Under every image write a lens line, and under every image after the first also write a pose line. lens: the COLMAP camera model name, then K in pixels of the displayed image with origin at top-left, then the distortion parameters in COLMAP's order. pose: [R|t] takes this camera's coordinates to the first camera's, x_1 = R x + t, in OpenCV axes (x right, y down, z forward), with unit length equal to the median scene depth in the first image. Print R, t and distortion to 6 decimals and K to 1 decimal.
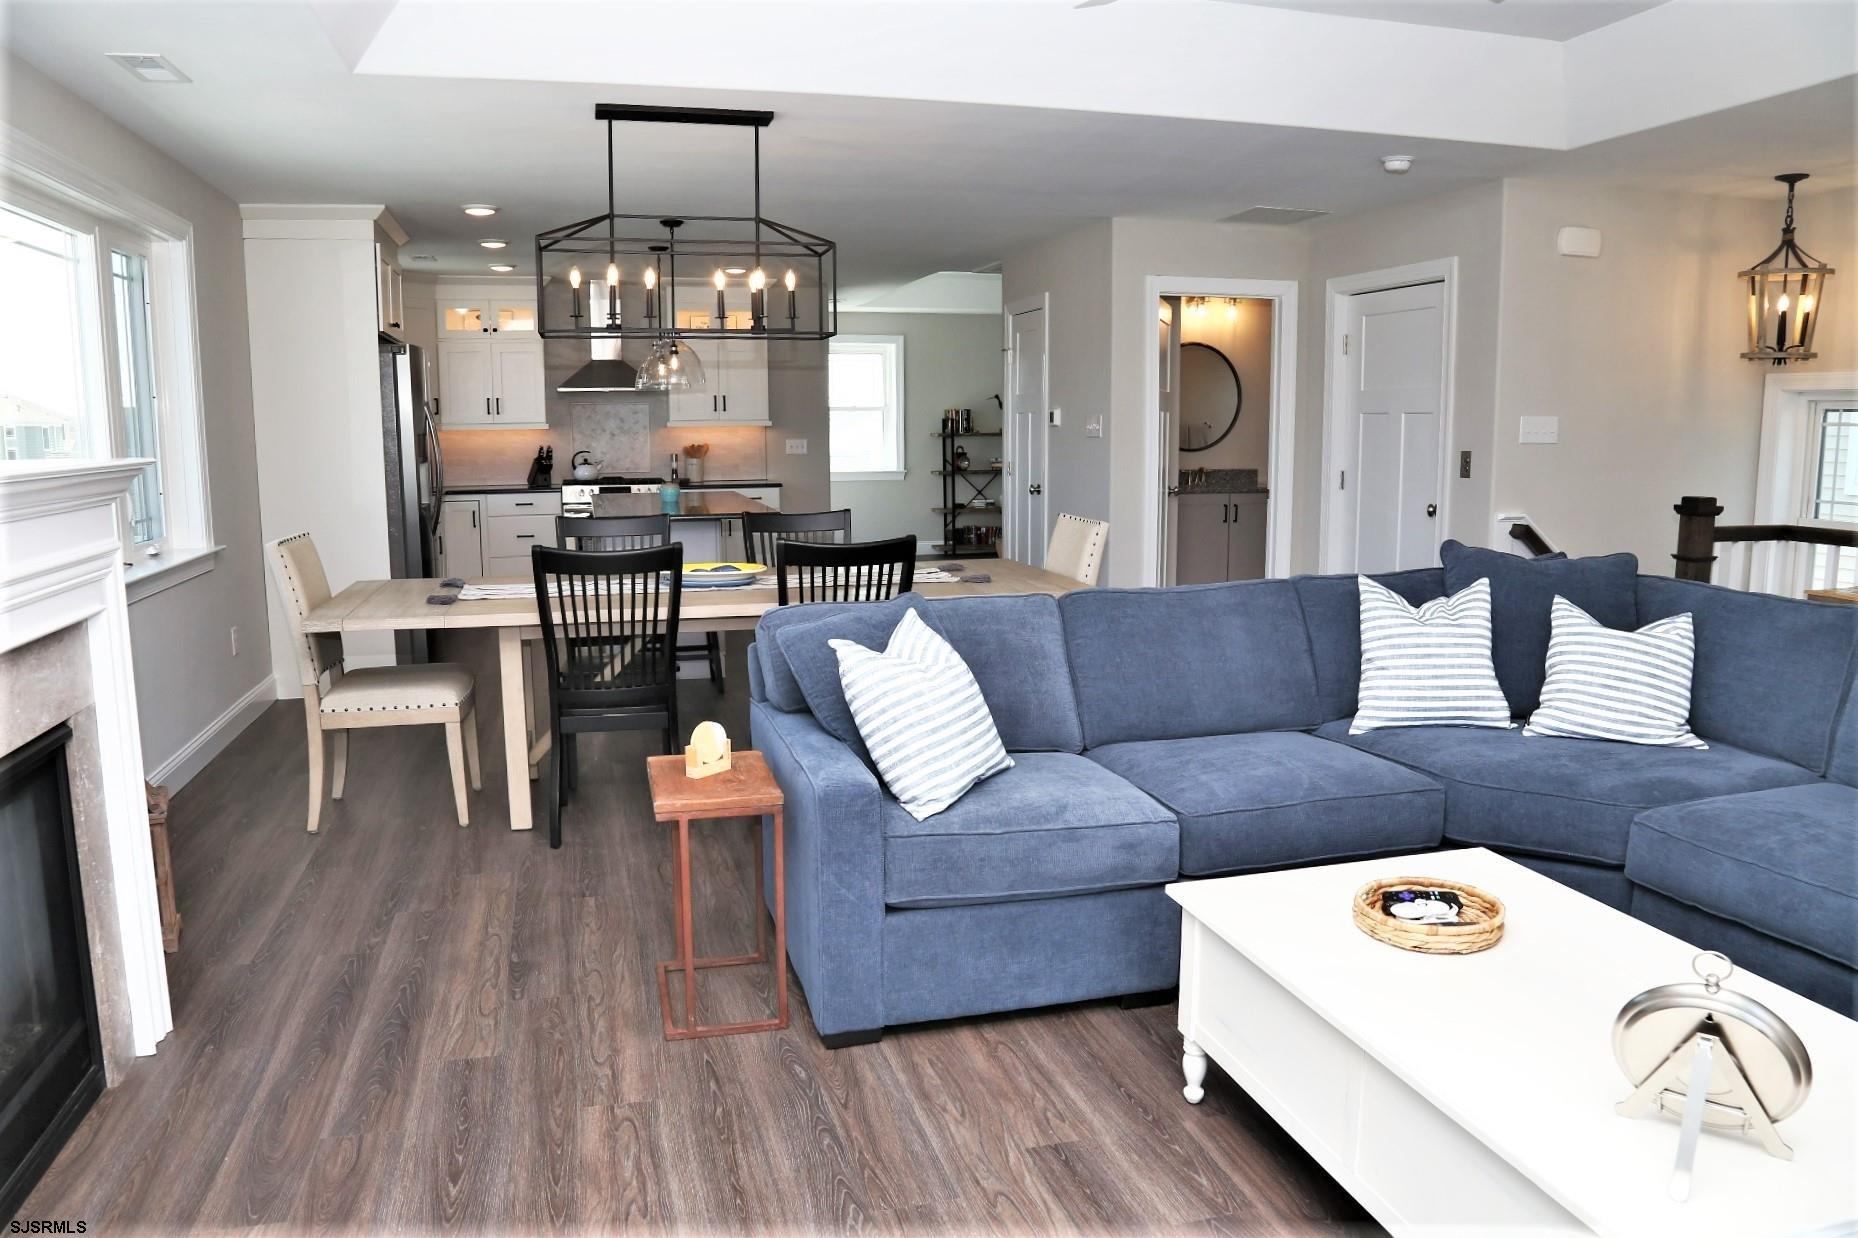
lens RADIAL K [[1299.1, 0, 927.2], [0, 1299.1, 612.9], [0, 0, 1]] dist [-0.052872, -0.001956]
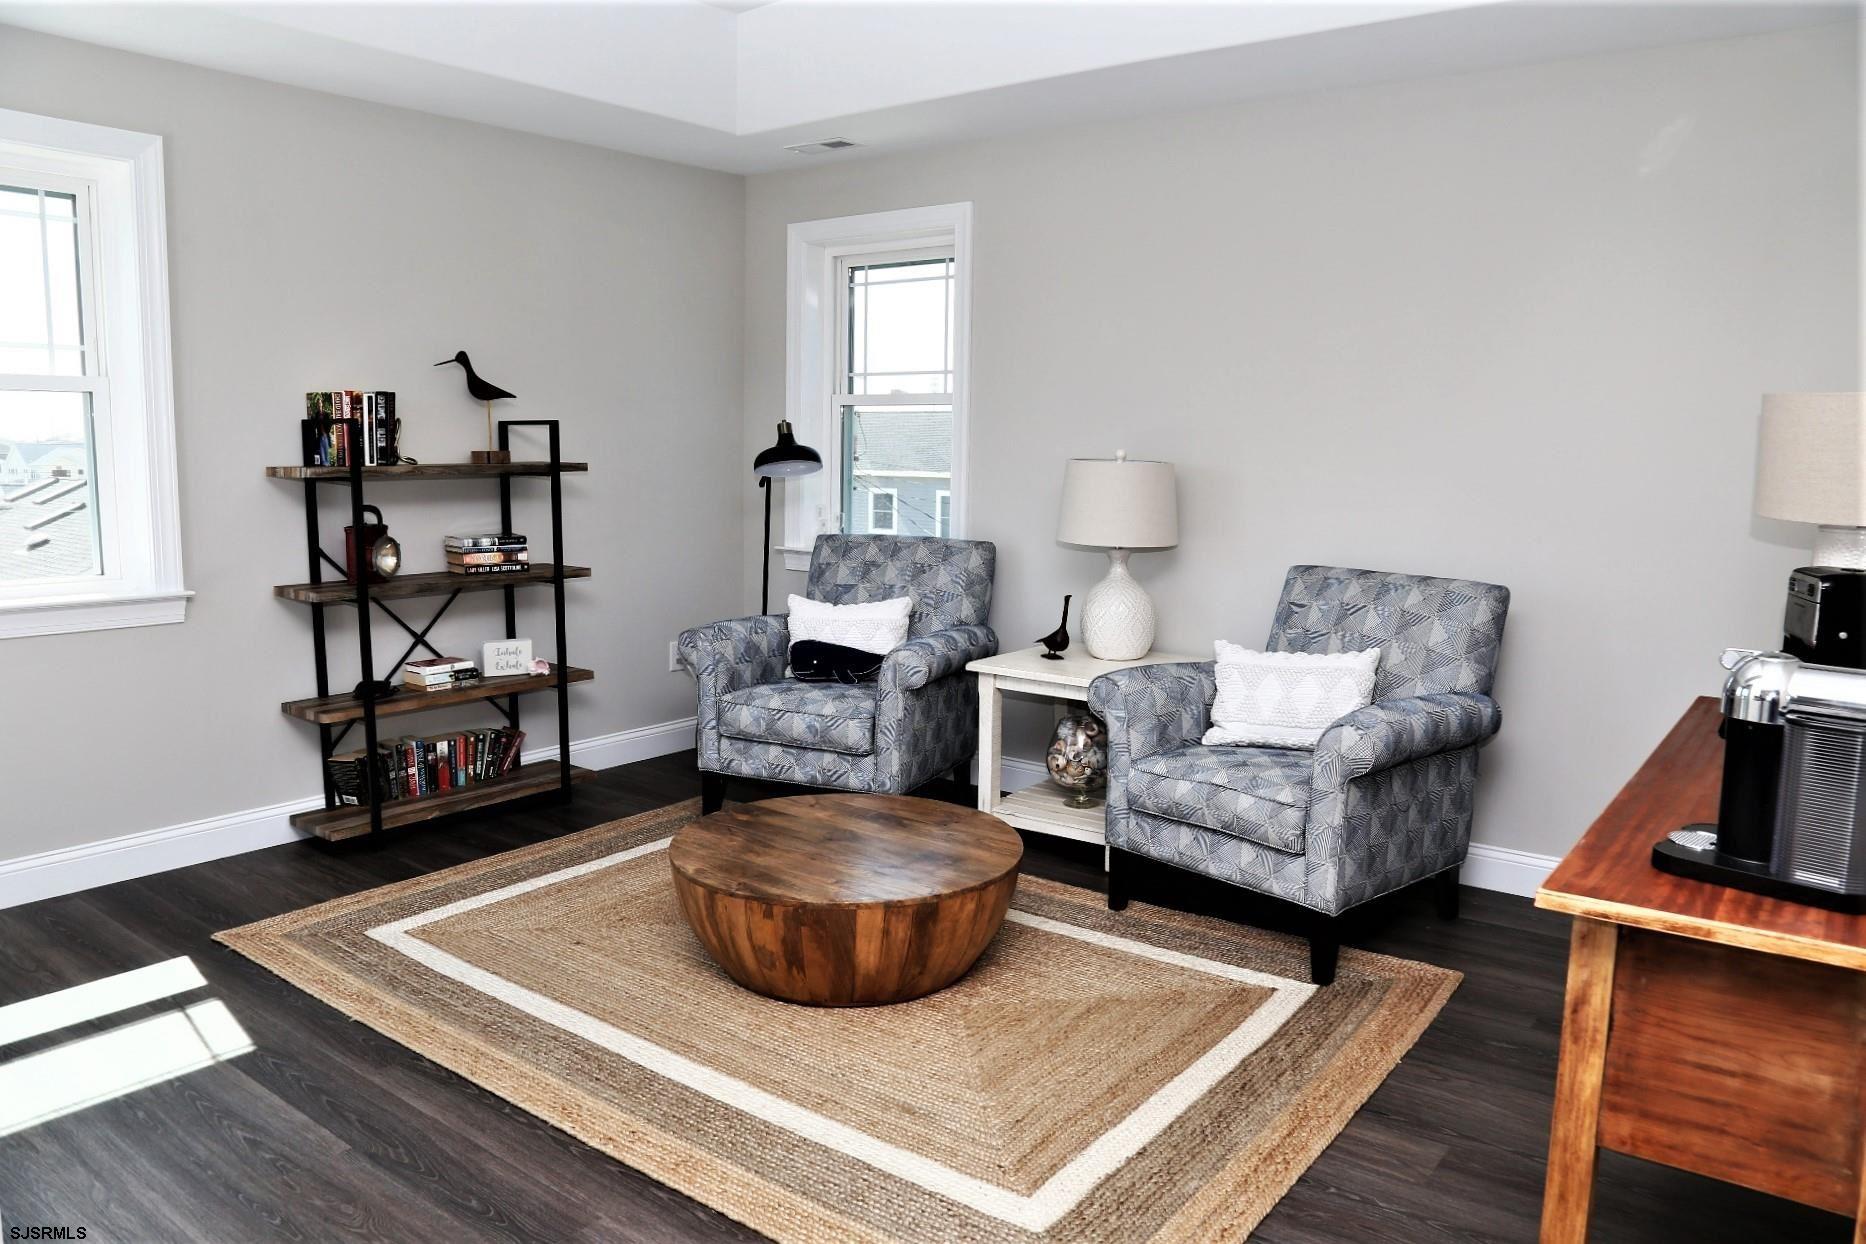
lens RADIAL K [[1304.7, 0, 930.1], [0, 1304.7, 621.5], [0, 0, 1]] dist [-0.052872, -0.001956]
pose [[0.788856, -0.063525, 0.611286, -0.063141], [0.074380, 0.997201, 0.007644, -0.091767], [-0.610060, 0.039438, 0.791373, 0.659522]]
